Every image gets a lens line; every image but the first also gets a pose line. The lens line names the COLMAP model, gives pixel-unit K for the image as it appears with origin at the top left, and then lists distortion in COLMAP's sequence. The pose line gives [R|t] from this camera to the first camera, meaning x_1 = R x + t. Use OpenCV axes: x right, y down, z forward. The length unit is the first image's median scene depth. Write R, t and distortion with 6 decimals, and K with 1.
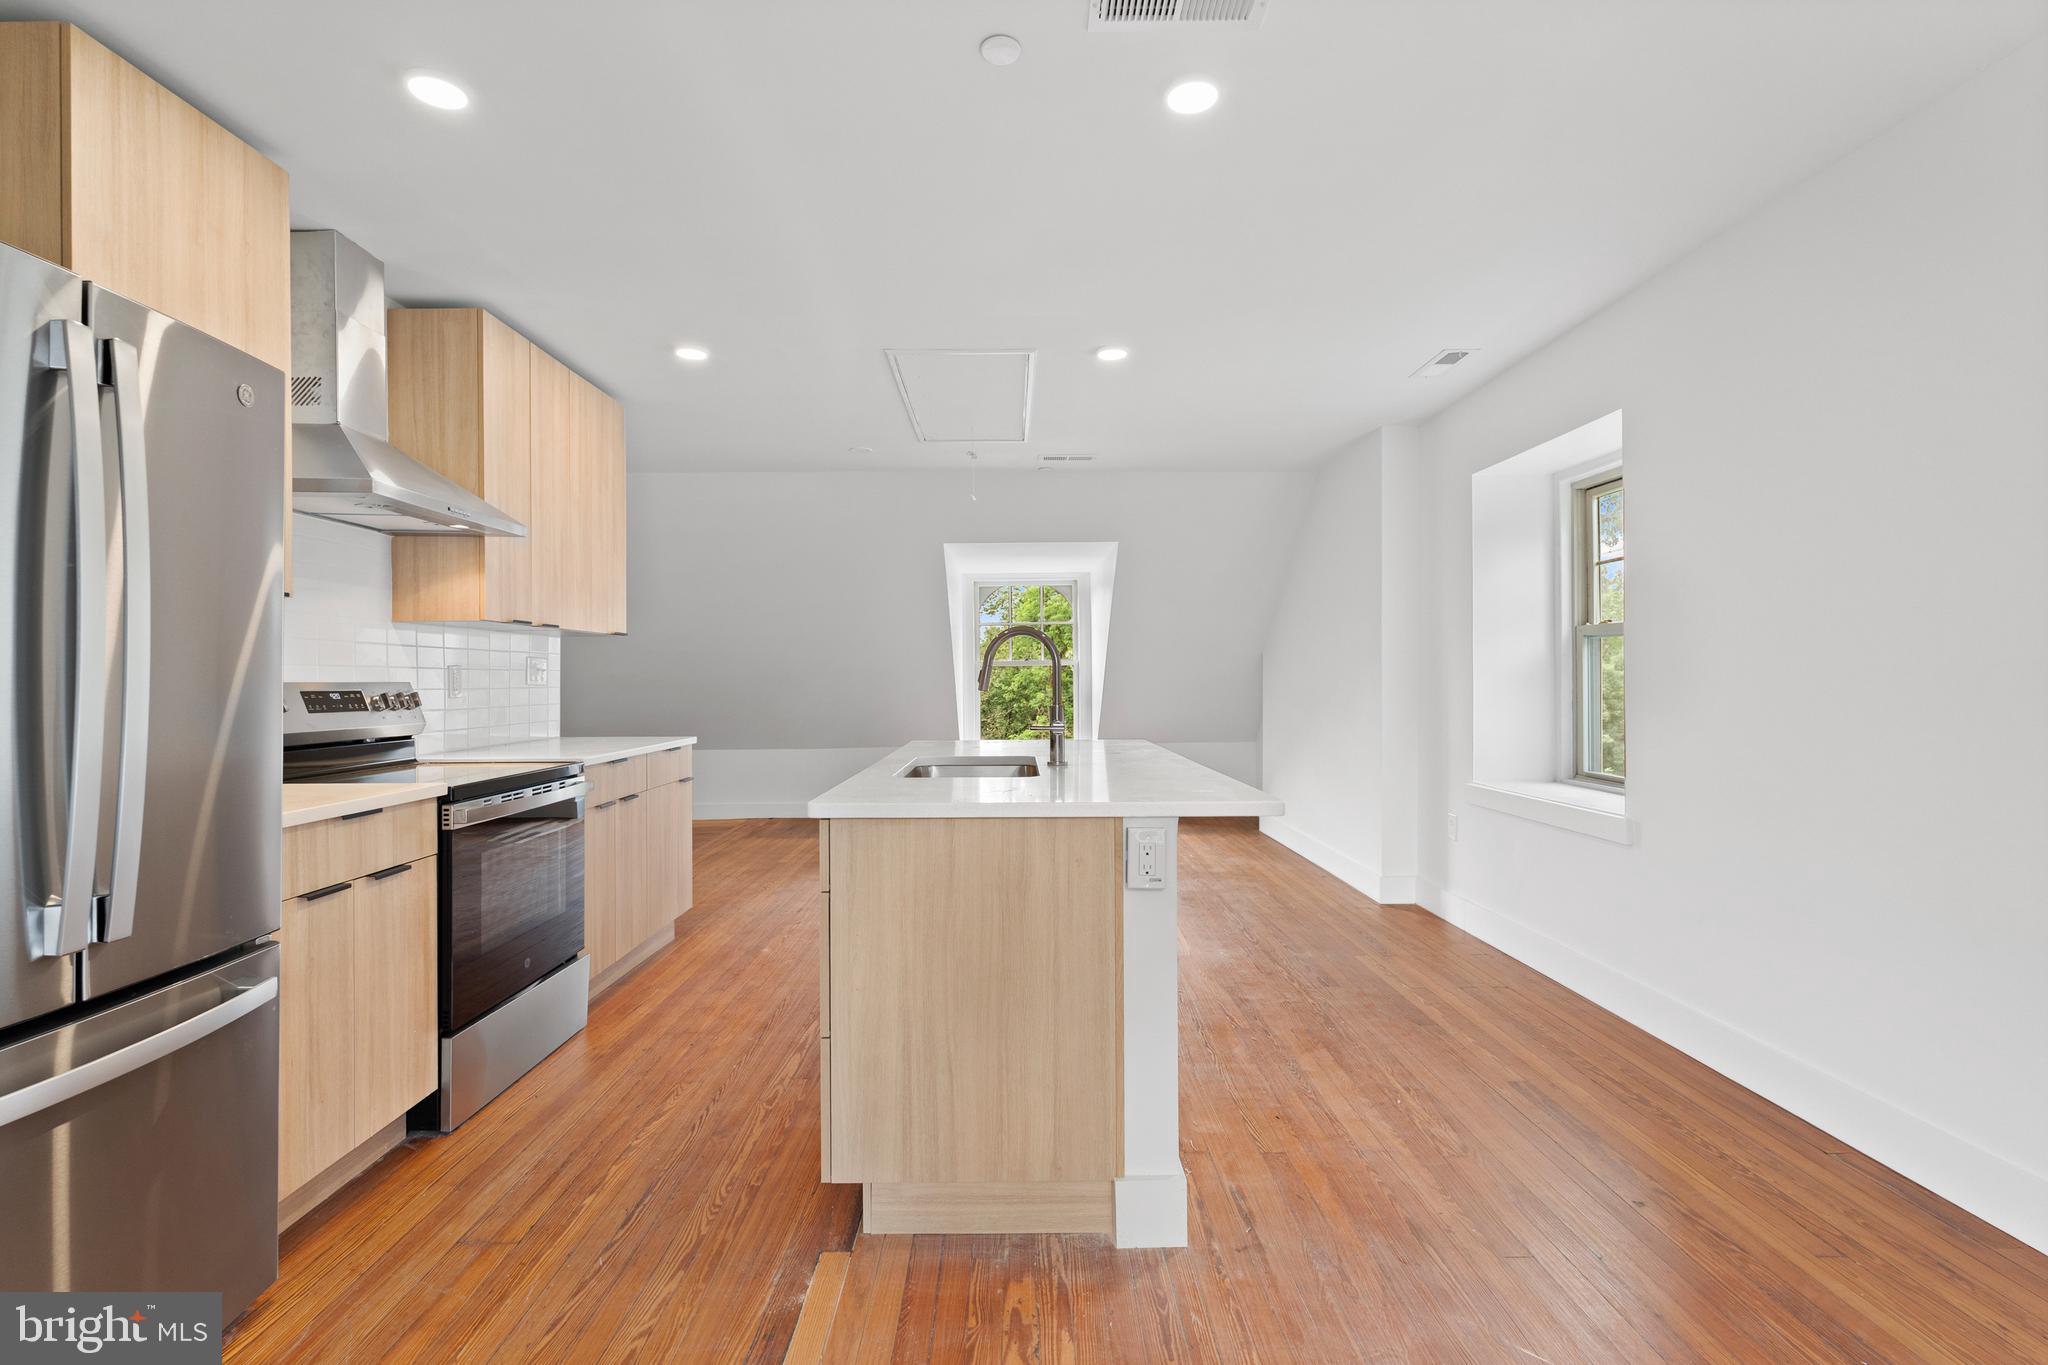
lens RADIAL K [[918.3, 0, 1020.7], [0, 918.3, 682.3], [0, 0, 1]] dist [0.000443, -0.000033]
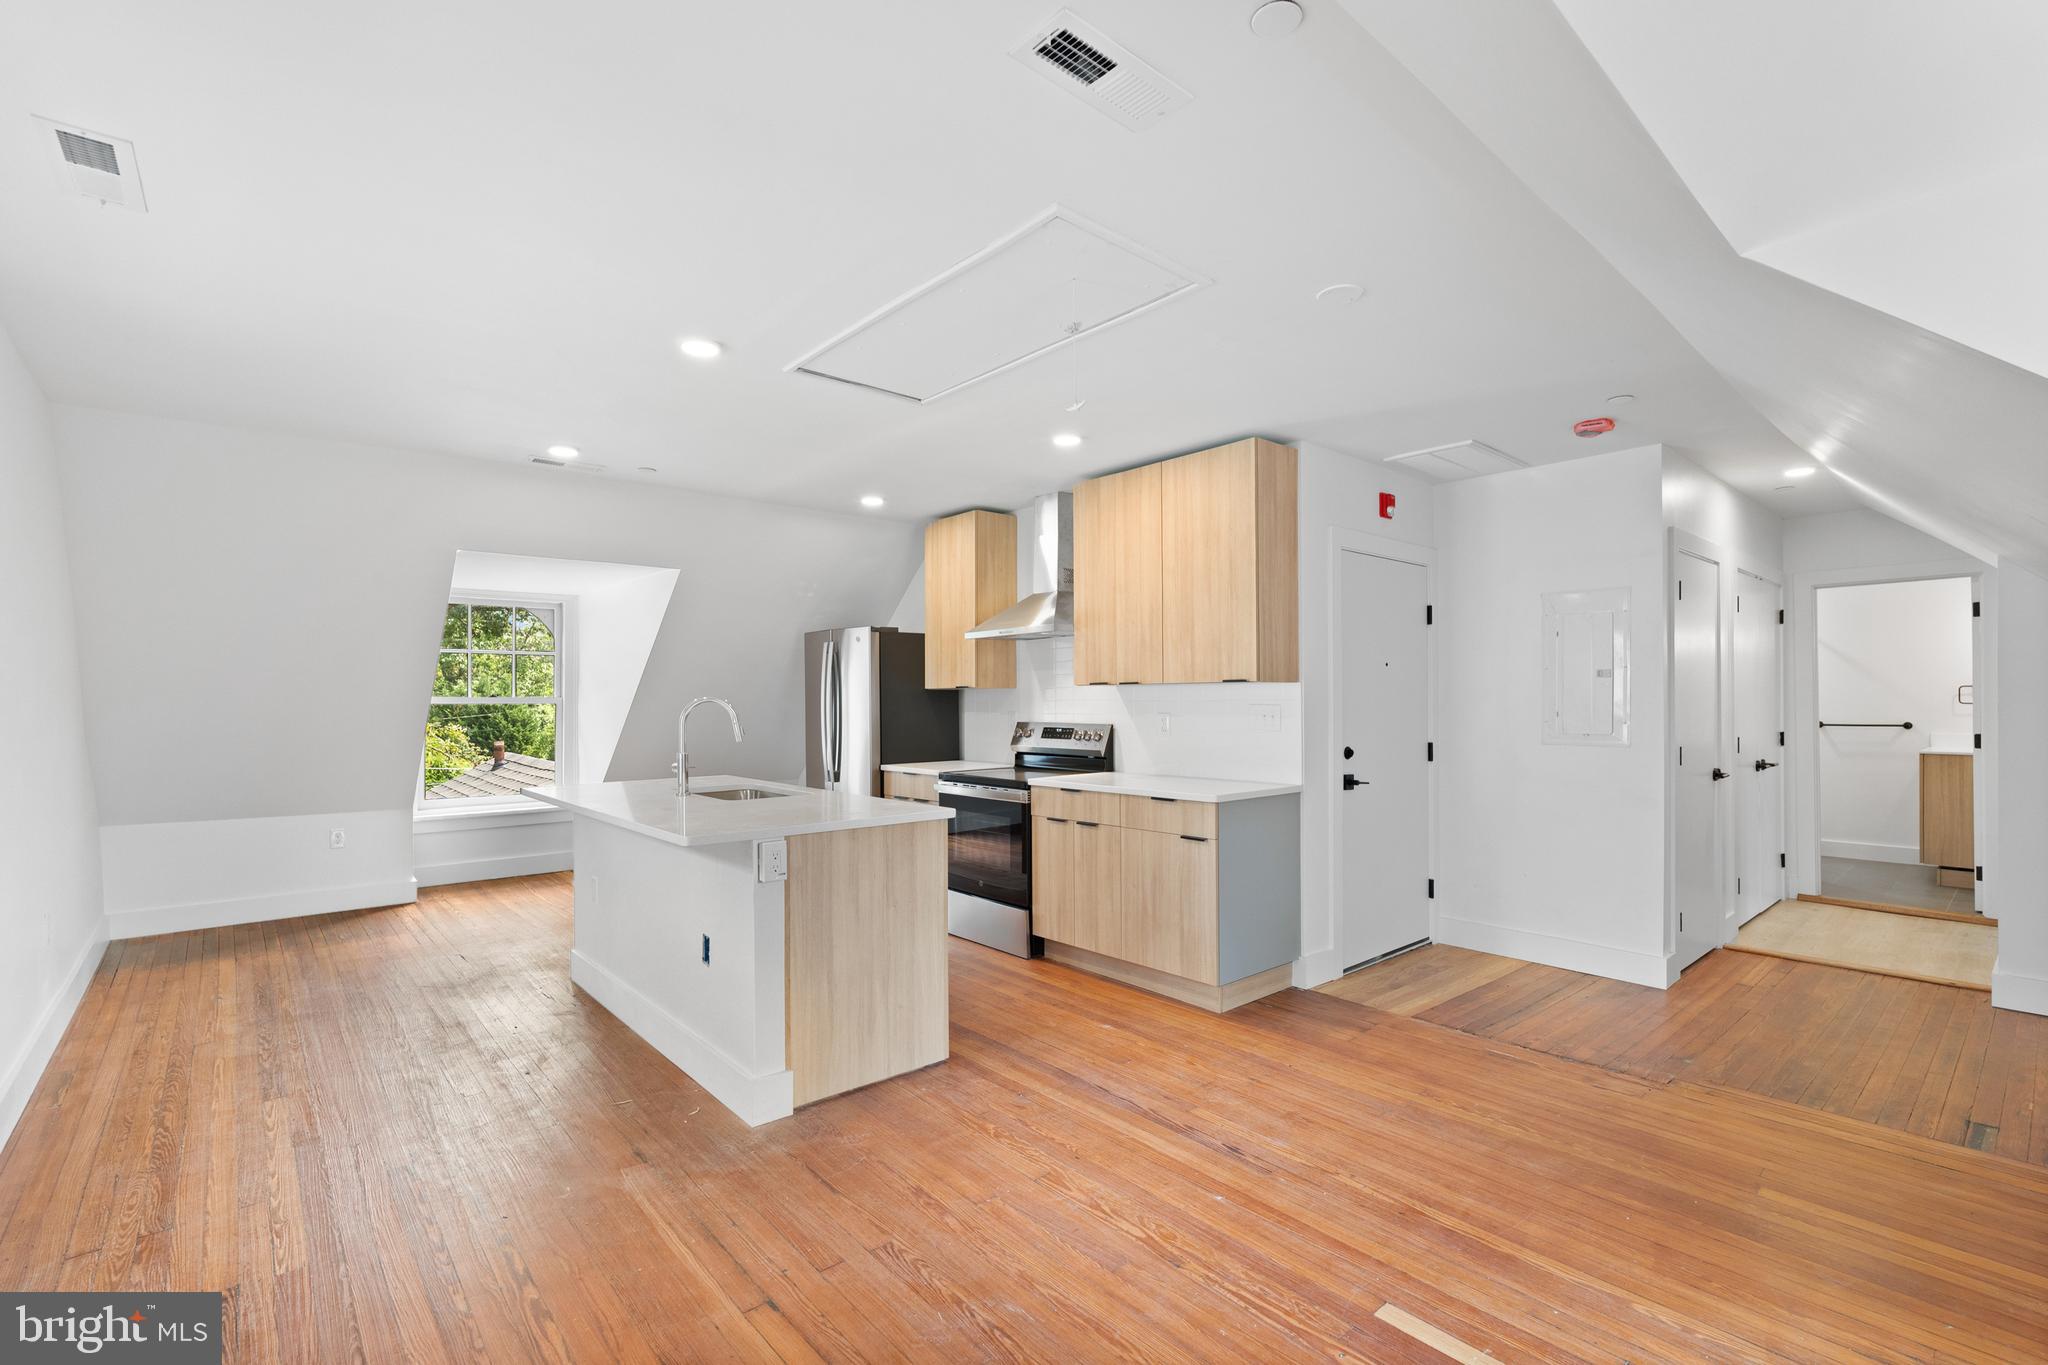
lens RADIAL K [[918.3, 0, 1018.0], [0, 918.3, 689.5], [0, 0, 1]] dist [0.000443, -0.000033]
pose [[-0.766106, -0.001506, -0.642713, 0.525487], [0.005442, 0.999946, -0.008830, -0.052248], [0.642692, -0.010262, -0.766056, 2.279369]]
